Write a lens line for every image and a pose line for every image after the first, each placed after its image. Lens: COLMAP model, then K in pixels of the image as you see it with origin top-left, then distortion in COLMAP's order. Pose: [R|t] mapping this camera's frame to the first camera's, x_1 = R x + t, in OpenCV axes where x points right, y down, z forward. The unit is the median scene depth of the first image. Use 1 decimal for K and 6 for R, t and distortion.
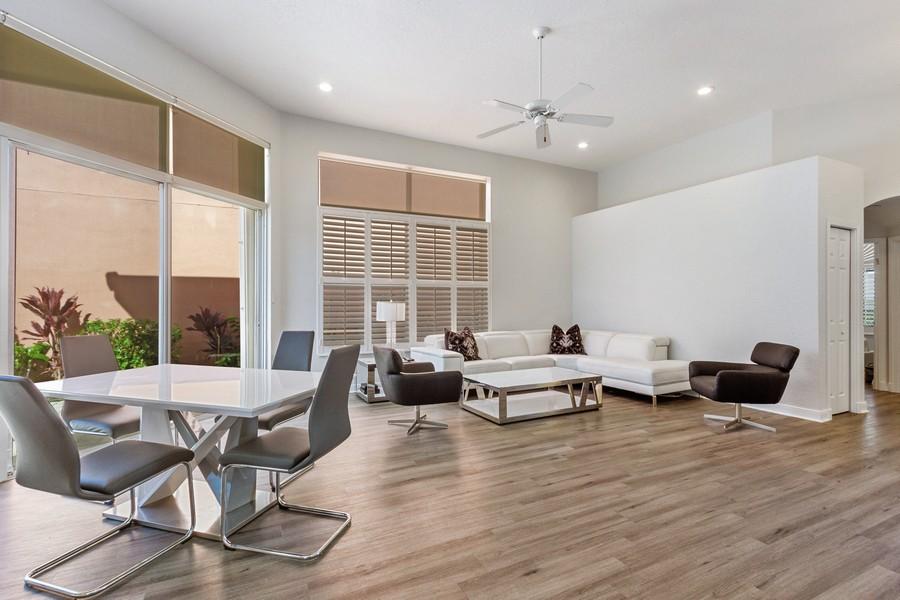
lens RADIAL K [[419.5, 0, 442.1], [0, 419.5, 295.6], [0, 0, 1]] dist [0.022854, 0.000027]
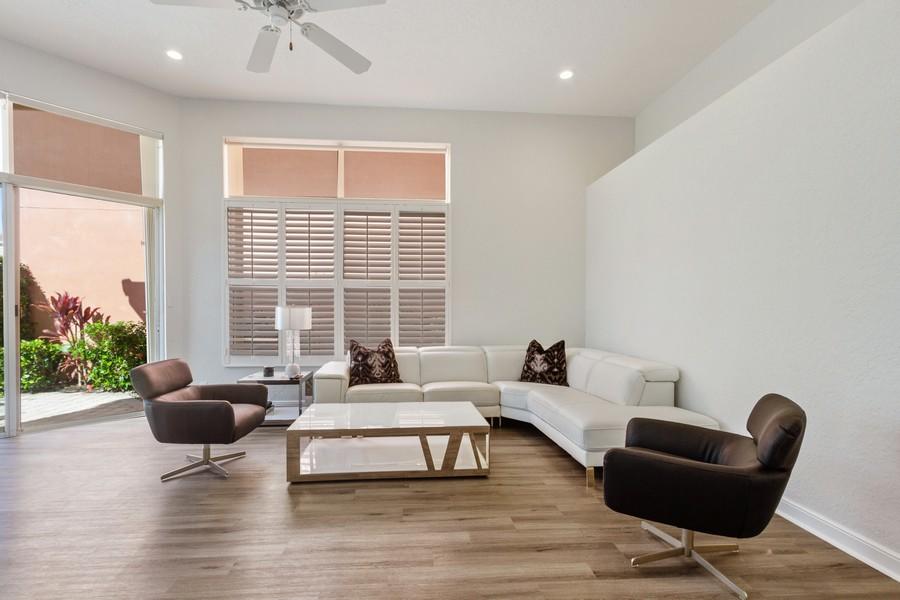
lens RADIAL K [[419.5, 0, 451.9], [0, 419.5, 305.6], [0, 0, 1]] dist [0.022854, 0.000027]
pose [[0.922973, 0.001291, -0.384863, 0.446389], [0.001944, 0.999966, 0.008015, 0.006417], [0.384860, -0.008145, 0.922939, 0.317258]]
